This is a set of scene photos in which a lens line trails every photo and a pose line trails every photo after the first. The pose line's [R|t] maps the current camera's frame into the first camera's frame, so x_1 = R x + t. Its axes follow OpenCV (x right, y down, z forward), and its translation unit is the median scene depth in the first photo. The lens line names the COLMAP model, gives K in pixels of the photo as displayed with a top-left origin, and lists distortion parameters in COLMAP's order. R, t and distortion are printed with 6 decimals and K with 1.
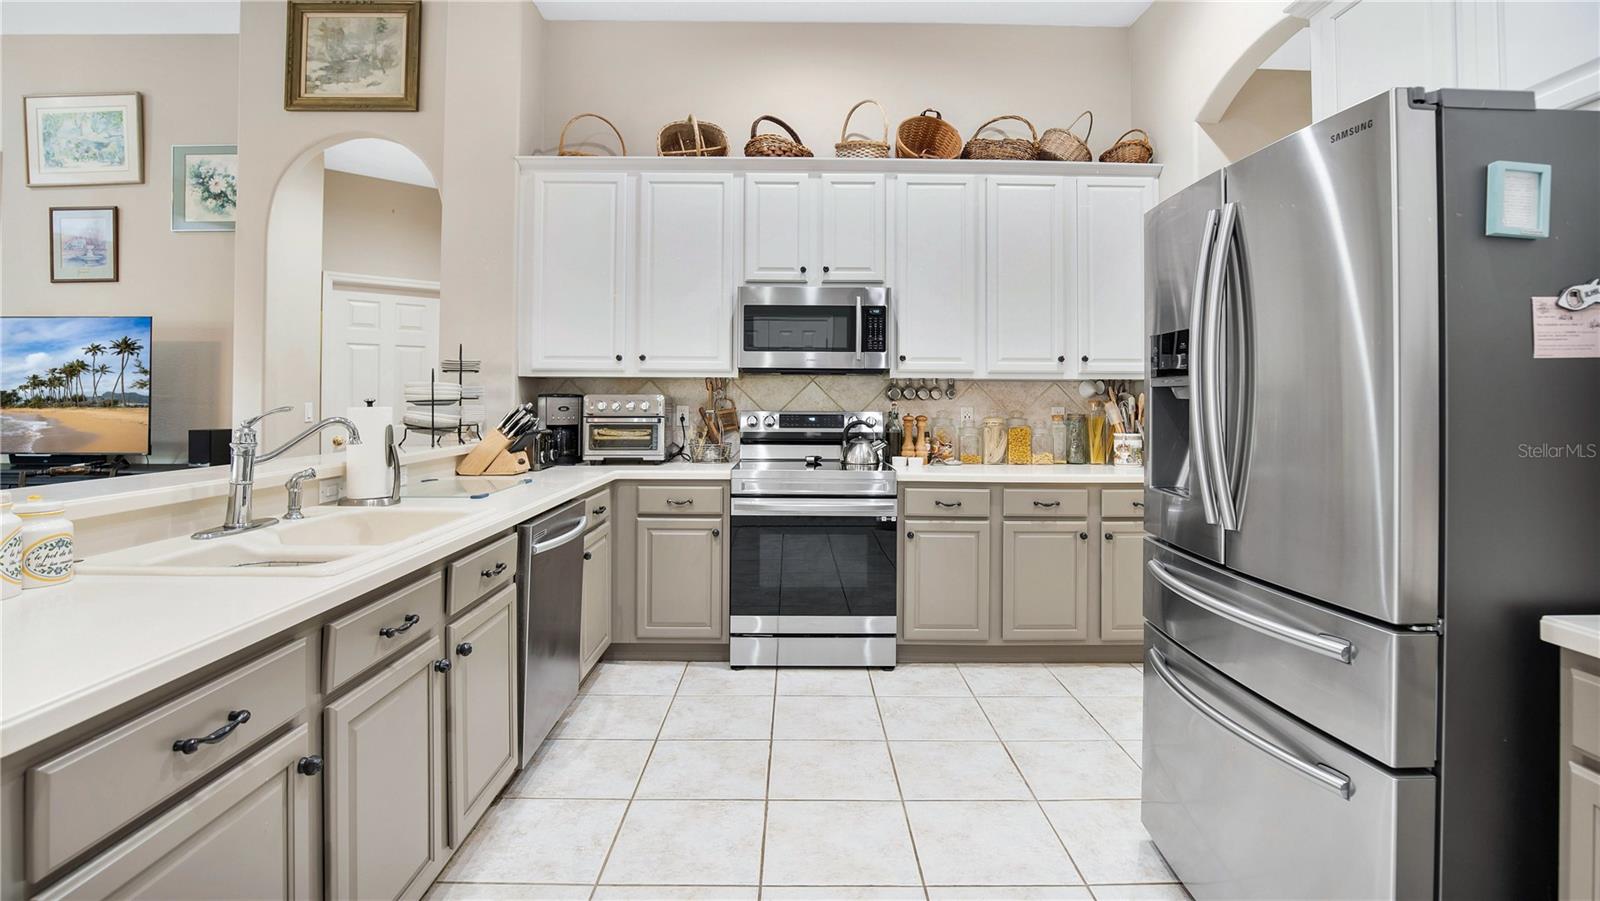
lens RADIAL K [[757.5, 0, 789.5], [0, 757.5, 389.1], [0, 0, 1]] dist [-0.029413, 0.004777]
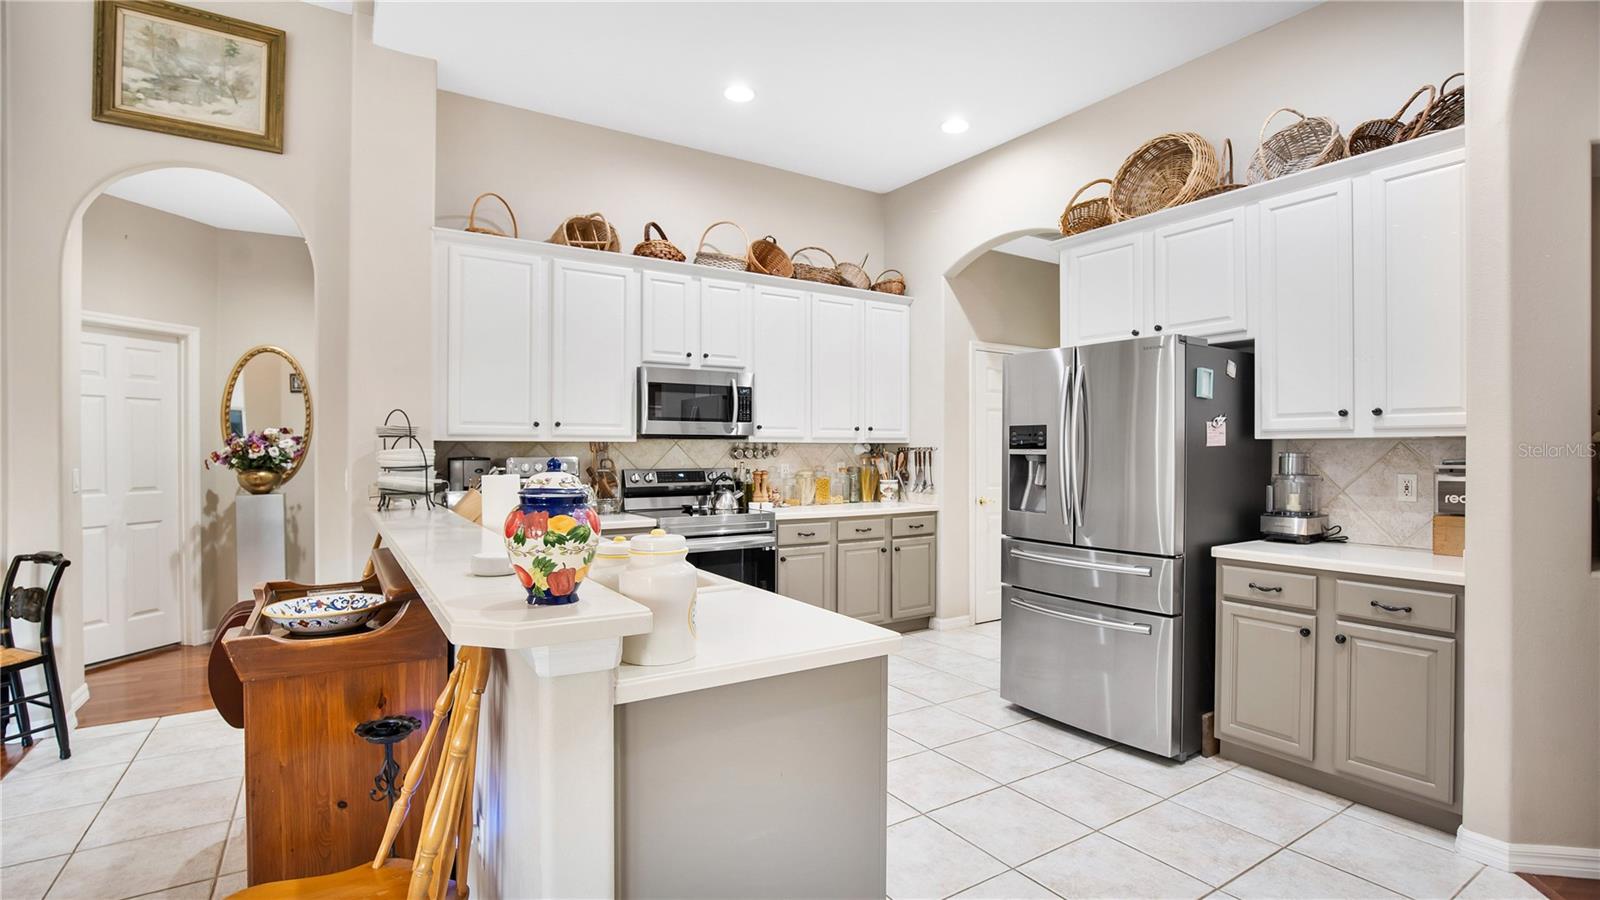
lens RADIAL K [[757.5, 0, 799.7], [0, 757.5, 444.7], [0, 0, 1]] dist [-0.029413, 0.004777]
pose [[0.838010, -0.003739, 0.545642, -0.494069], [-0.002153, 0.999946, 0.010159, -0.023184], [-0.545651, -0.009688, 0.837957, -0.130926]]
